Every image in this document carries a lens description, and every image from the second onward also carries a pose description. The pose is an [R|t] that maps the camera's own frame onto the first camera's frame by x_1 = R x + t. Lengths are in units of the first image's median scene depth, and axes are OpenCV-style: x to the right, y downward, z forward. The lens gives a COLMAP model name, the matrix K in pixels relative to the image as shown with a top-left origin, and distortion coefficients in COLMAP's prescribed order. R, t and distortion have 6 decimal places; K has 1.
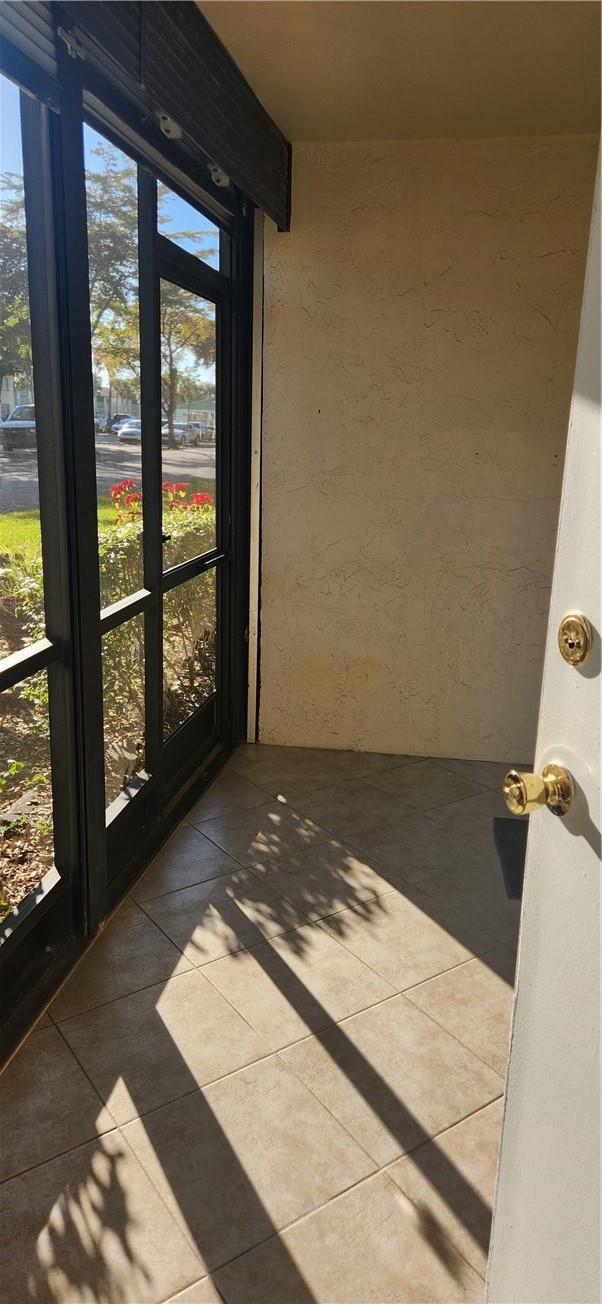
lens RADIAL K [[856.1, 0, 311.3], [0, 856.1, 652.9], [0, 0, 1]] dist [0.089025, -0.049598]
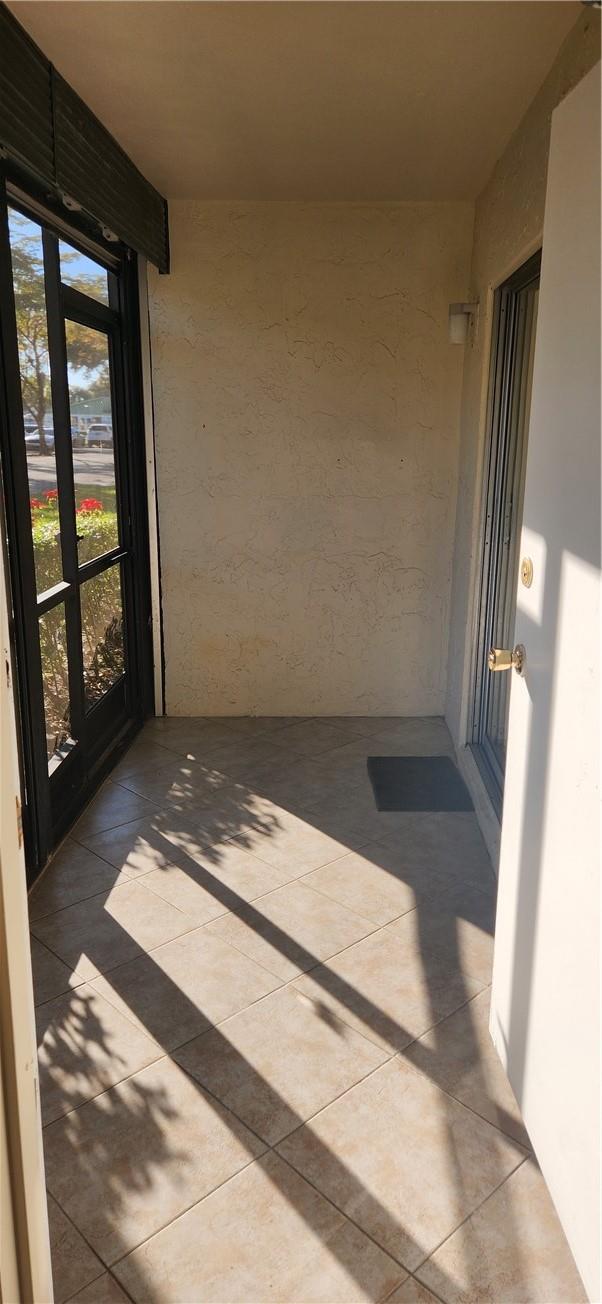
lens RADIAL K [[856.1, 0, 311.3], [0, 856.1, 652.9], [0, 0, 1]] dist [0.089025, -0.049598]
pose [[0.990049, -0.054547, 0.129722, -0.018251], [0.054778, 0.998497, 0.001788, 0.039681], [-0.129625, 0.005336, 0.991549, -0.213180]]
